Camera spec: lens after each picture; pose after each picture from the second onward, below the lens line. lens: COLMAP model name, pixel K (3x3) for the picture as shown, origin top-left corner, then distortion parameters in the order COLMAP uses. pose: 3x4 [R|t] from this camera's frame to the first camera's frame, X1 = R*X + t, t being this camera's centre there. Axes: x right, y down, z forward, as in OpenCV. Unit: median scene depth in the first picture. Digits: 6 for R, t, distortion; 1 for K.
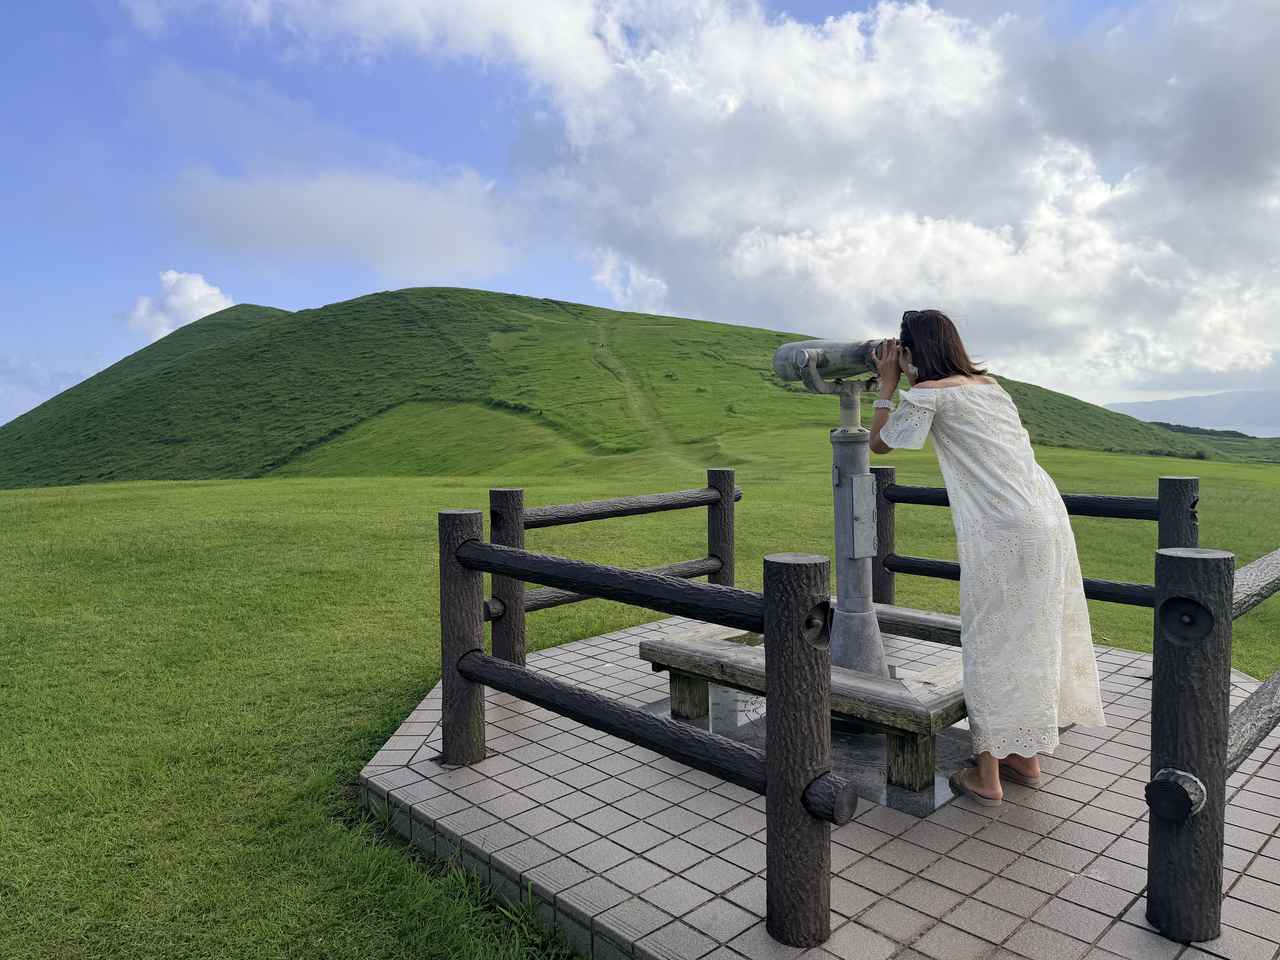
lens RADIAL K [[874.1, 0, 643.6], [0, 874.1, 482.1], [0, 0, 1]] dist [0.029531, -0.000087]
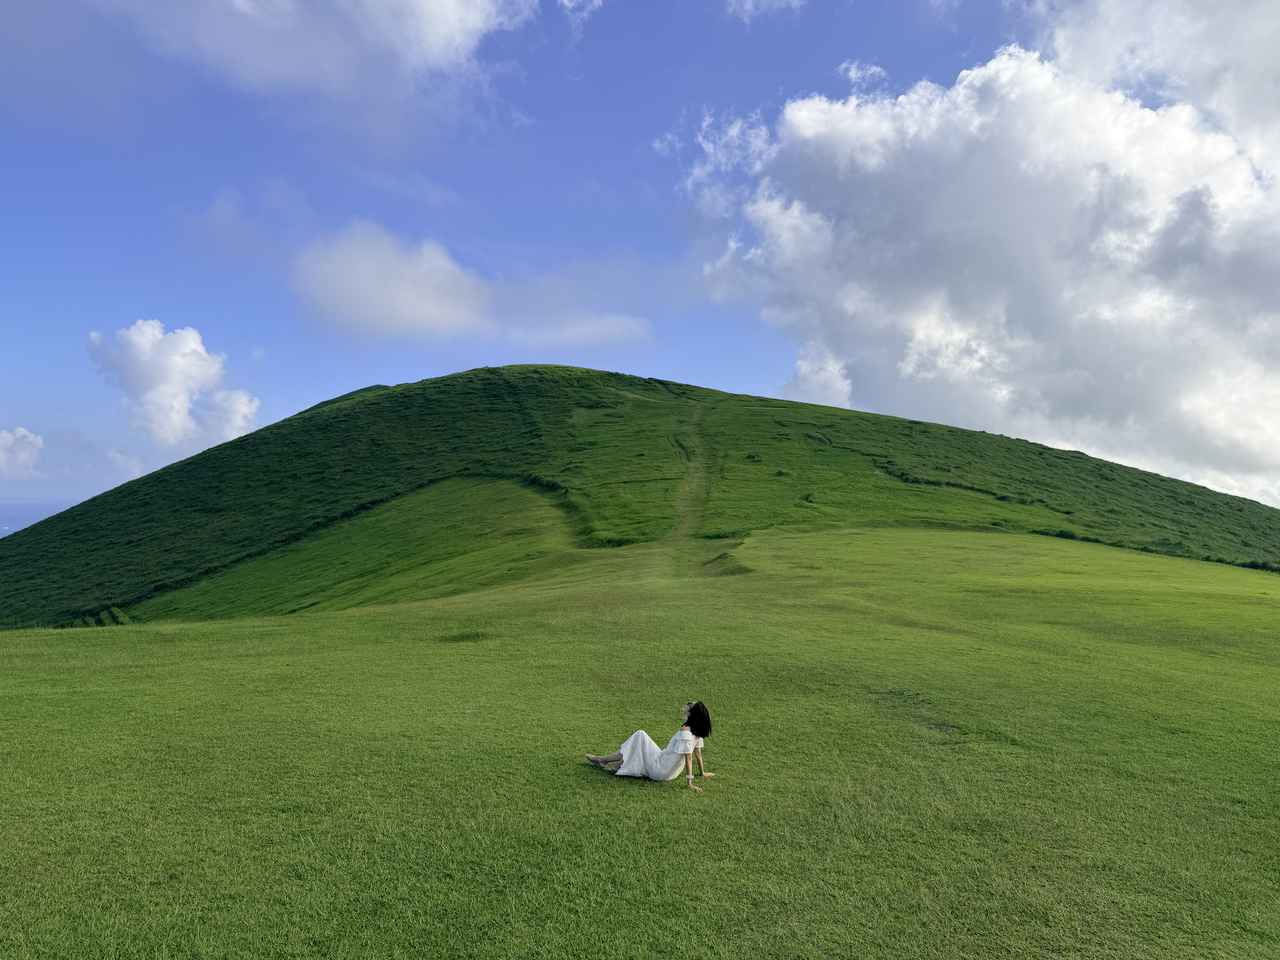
lens RADIAL K [[874.1, 0, 633.8], [0, 874.1, 478.6], [0, 0, 1]] dist [0.029531, -0.000087]
pose [[0.982841, 0.044560, -0.178993, 0.050289], [-0.064953, 0.991836, -0.109738, -0.005906], [0.172642, 0.119481, 0.977711, 0.155855]]
